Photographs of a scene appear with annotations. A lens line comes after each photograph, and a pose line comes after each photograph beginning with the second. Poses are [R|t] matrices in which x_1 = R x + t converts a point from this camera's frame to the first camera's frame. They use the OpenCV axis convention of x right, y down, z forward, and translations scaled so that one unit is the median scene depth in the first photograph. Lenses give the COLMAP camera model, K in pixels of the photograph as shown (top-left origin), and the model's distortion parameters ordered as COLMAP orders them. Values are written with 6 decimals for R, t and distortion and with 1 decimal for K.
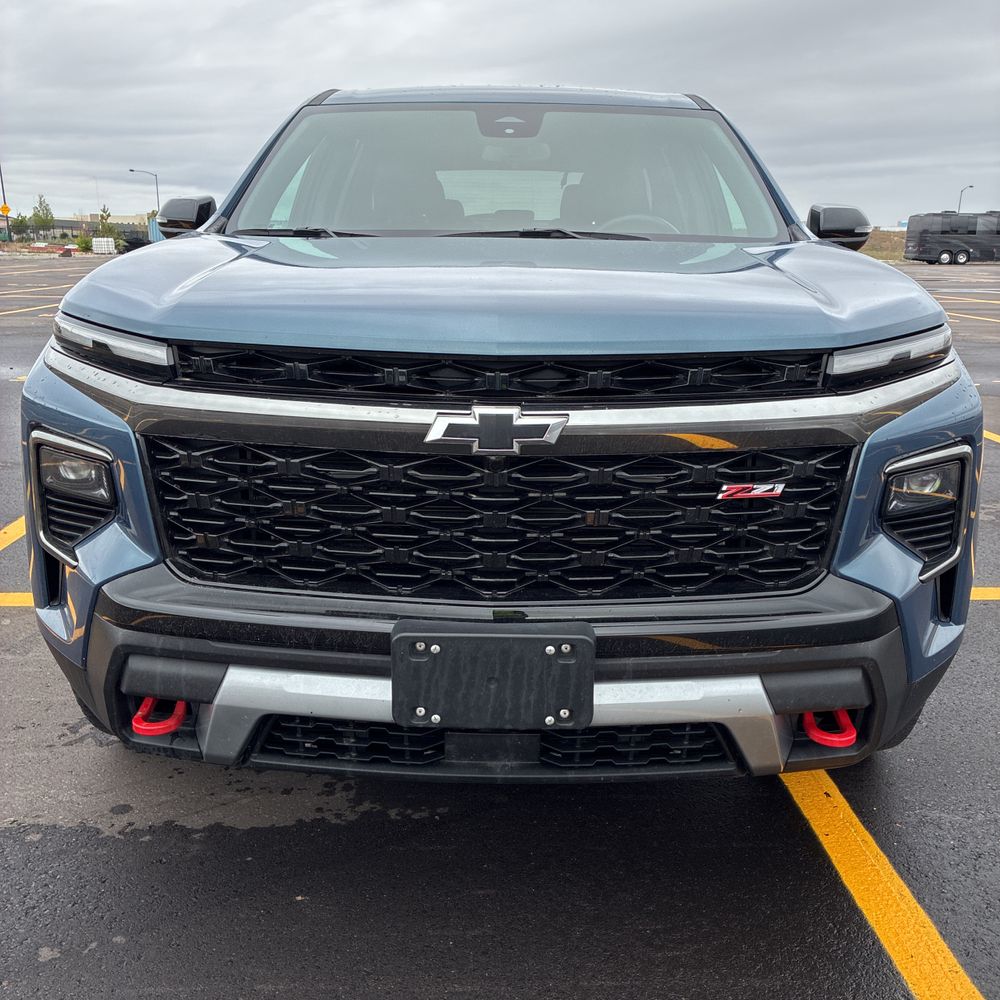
lens RADIAL K [[1063.3, 0, 518.8], [0, 1063.3, 514.8], [0, 0, 1]] dist [0.031972, -0.038313]
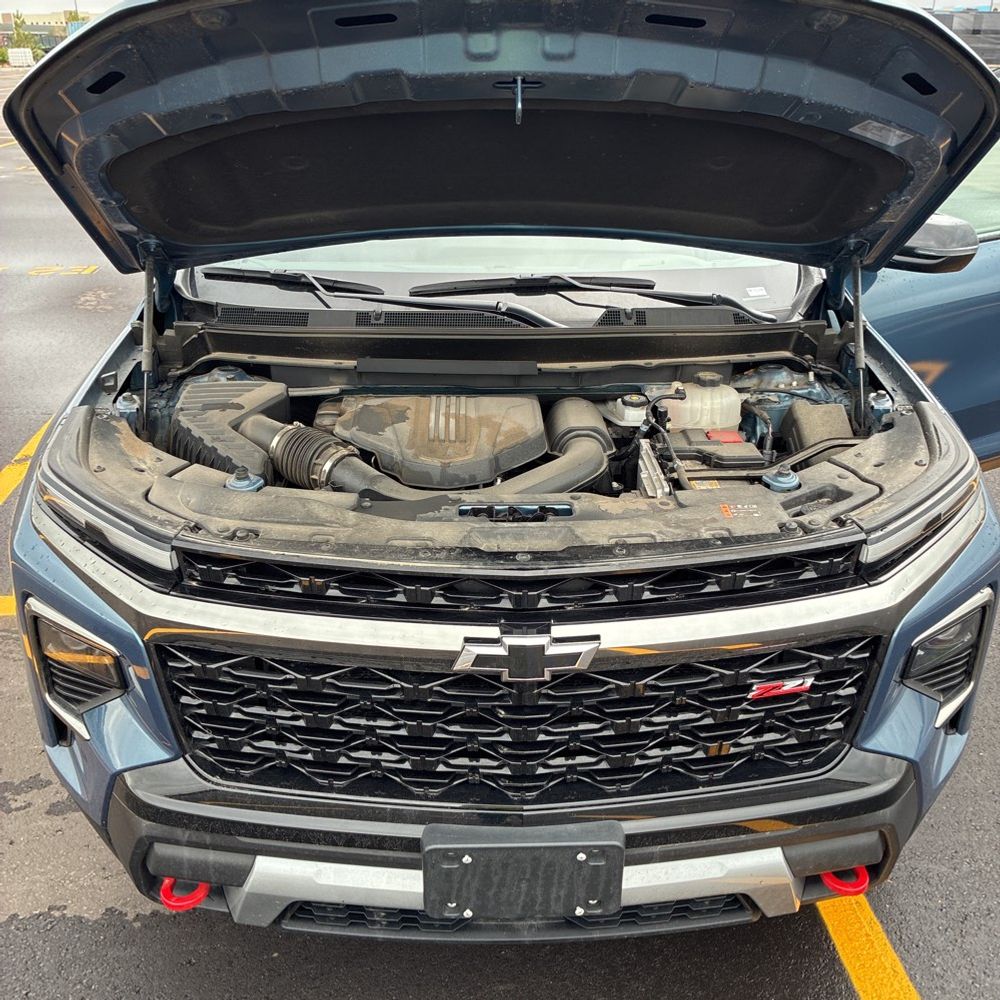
lens RADIAL K [[1059.4, 0, 511.6], [0, 1059.4, 503.2], [0, 0, 1]] dist [0.016387, -0.017263]
pose [[0.999073, -0.024226, 0.035577, -0.058733], [0.016949, 0.981210, 0.192195, -0.363316], [-0.039564, -0.191414, 0.980712, 0.073541]]
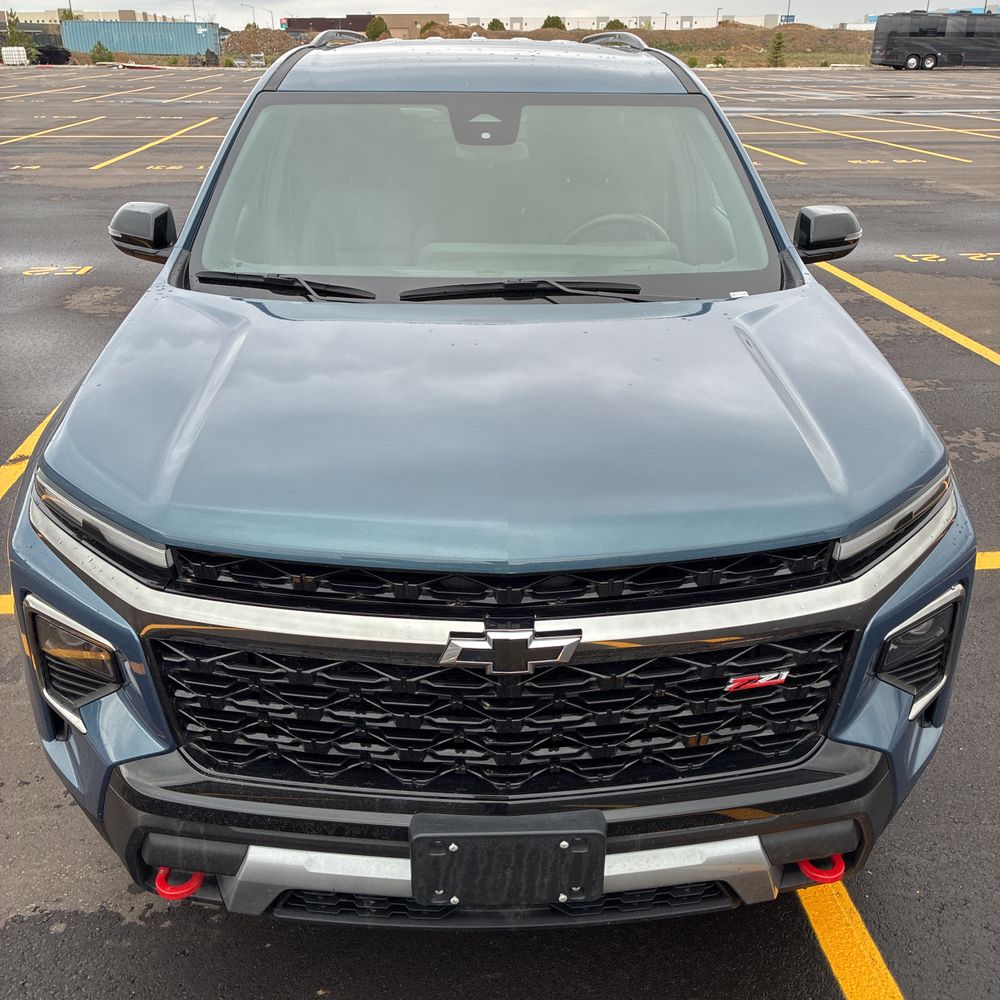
lens RADIAL K [[1066.4, 0, 518.2], [0, 1066.4, 499.3], [0, 0, 1]] dist [0.011946, -0.008916]
pose [[0.998714, -0.024046, 0.044629, -0.049375], [0.015228, 0.981991, 0.188314, -0.369256], [-0.048353, -0.187392, 0.981094, 0.036207]]
